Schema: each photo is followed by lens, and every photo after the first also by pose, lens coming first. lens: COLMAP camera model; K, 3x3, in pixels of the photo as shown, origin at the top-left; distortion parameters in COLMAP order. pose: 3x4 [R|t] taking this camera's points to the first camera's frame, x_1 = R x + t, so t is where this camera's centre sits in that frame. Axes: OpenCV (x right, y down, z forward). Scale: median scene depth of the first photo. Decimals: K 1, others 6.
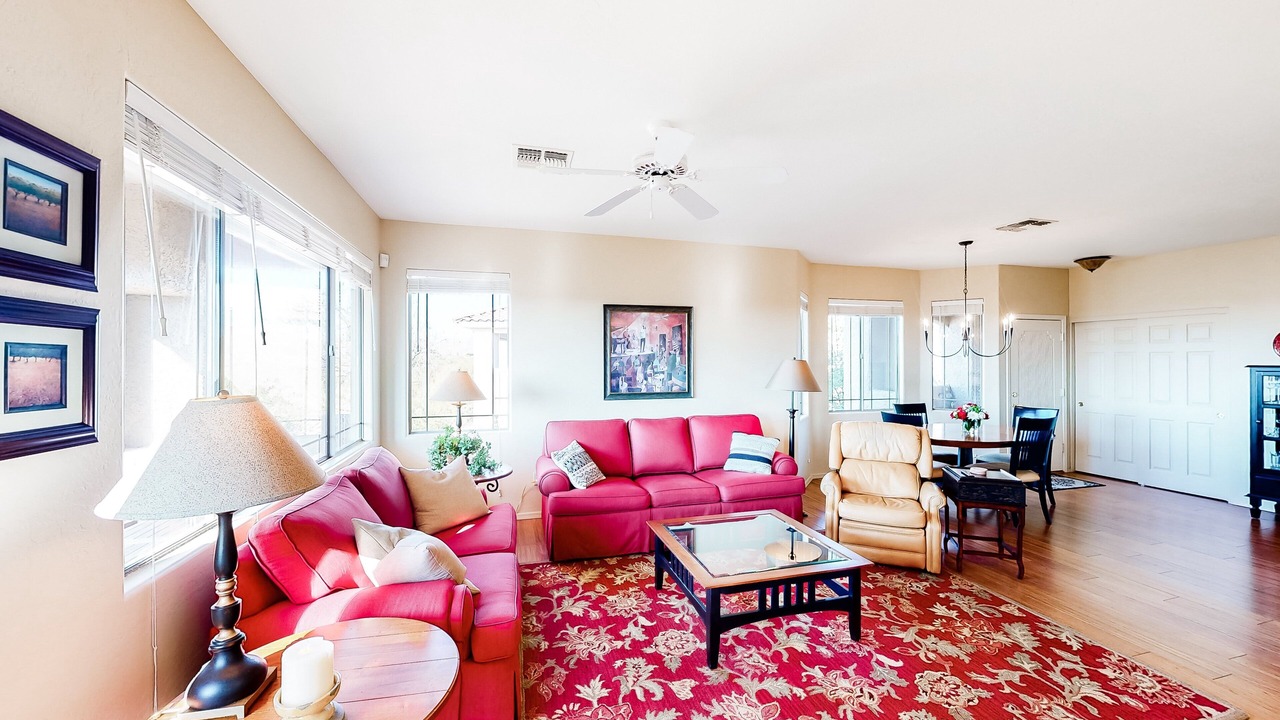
lens RADIAL K [[483.9, 0, 639.8], [0, 483.9, 358.8], [0, 0, 1]] dist [0.002615, -0.000029]
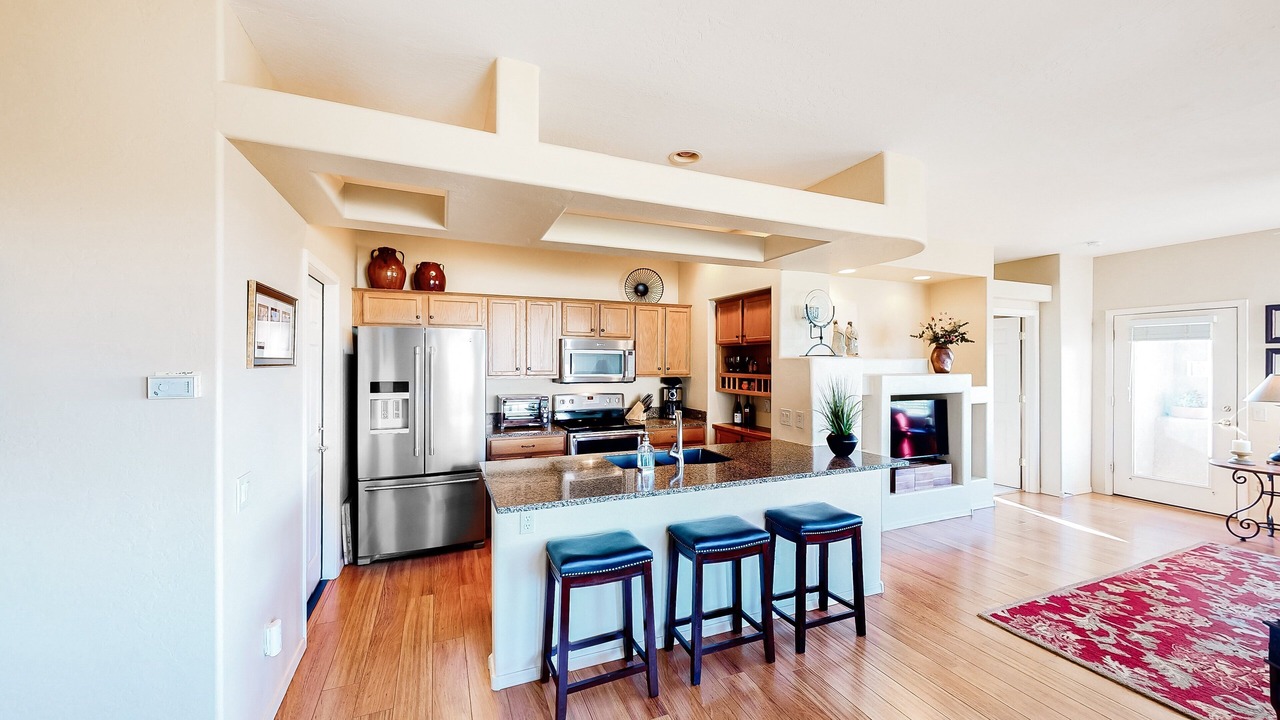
lens RADIAL K [[483.9, 0, 640.3], [0, 483.9, 362.4], [0, 0, 1]] dist [0.002615, -0.000029]
pose [[-0.992590, -0.000782, -0.121510, 1.824065], [-0.000304, 0.999992, -0.003959, 0.004942], [0.121512, -0.003893, -0.992582, 1.737069]]
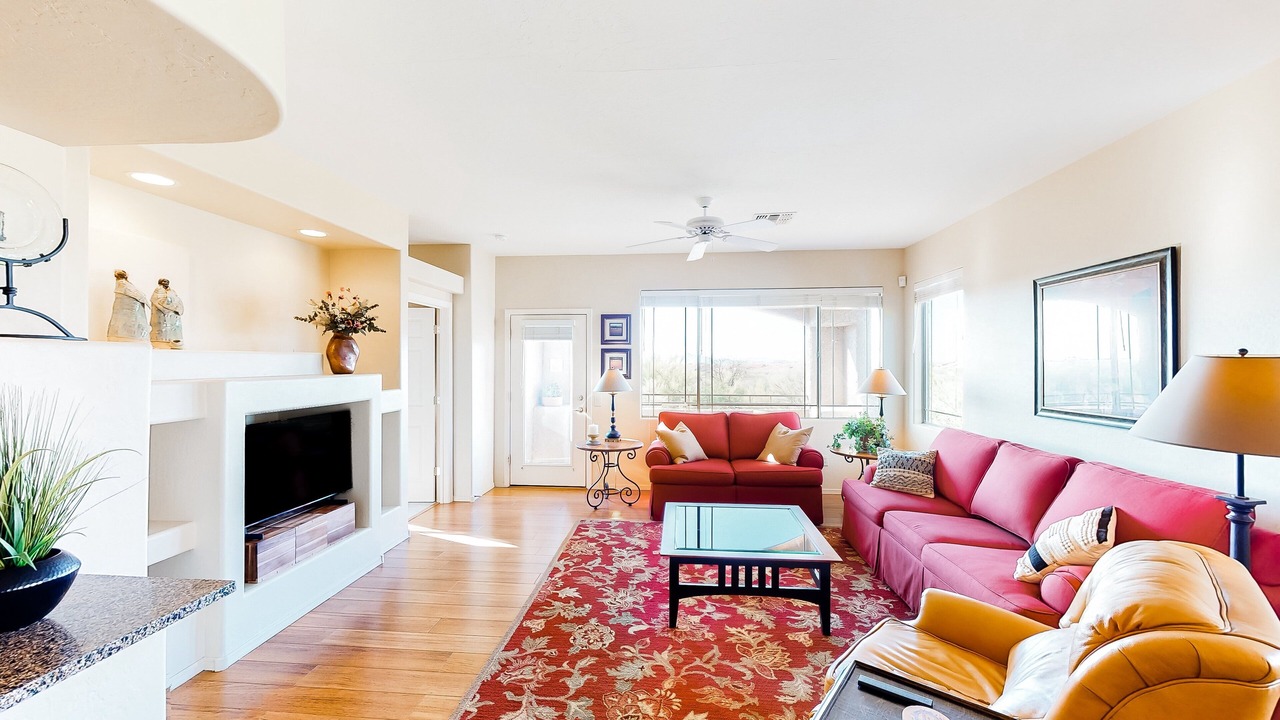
lens RADIAL K [[483.9, 0, 639.0], [0, 483.9, 360.5], [0, 0, 1]] dist [0.002615, -0.000029]
pose [[-0.362397, -0.002229, -0.932021, 1.383332], [0.003736, 0.999986, -0.003845, 0.010387], [0.932016, -0.004876, -0.362383, 1.257323]]
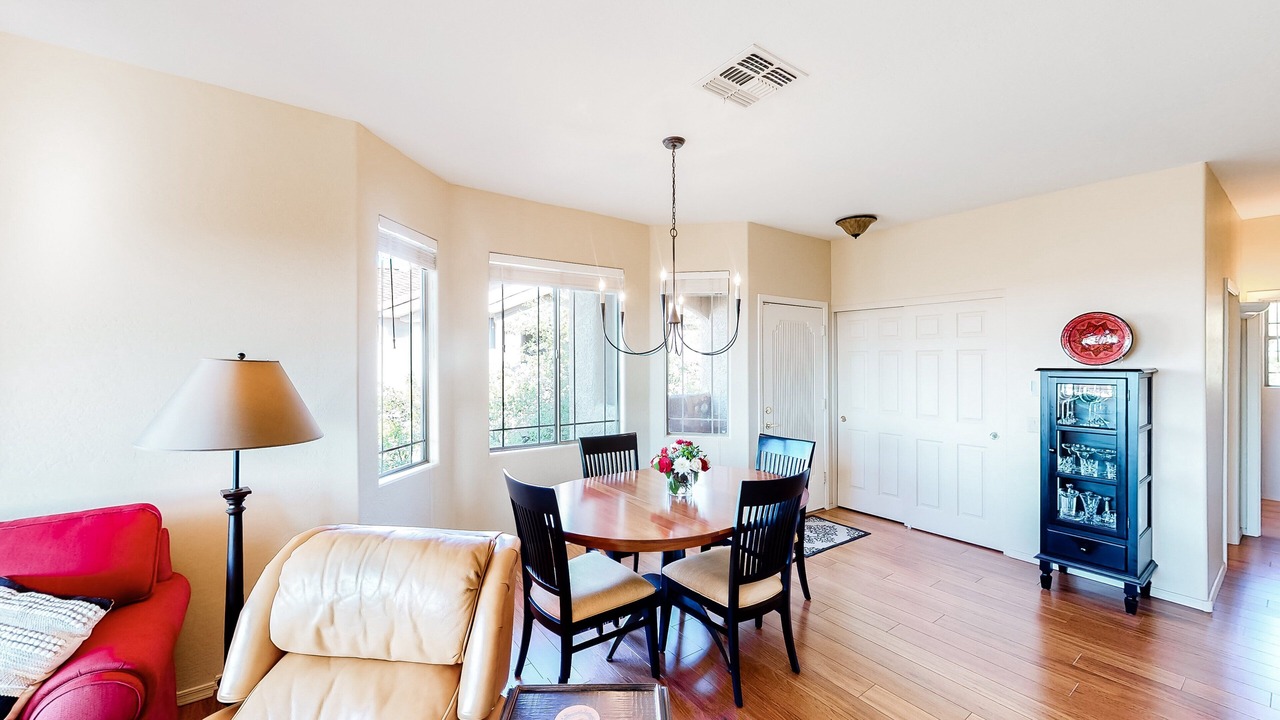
lens RADIAL K [[483.9, 0, 645.8], [0, 483.9, 362.3], [0, 0, 1]] dist [0.002615, -0.000029]
pose [[0.938383, -0.000156, 0.345597, 0.838350], [0.000188, 1.000000, -0.000058, 0.009206], [-0.345597, 0.000120, 0.938383, 0.929335]]
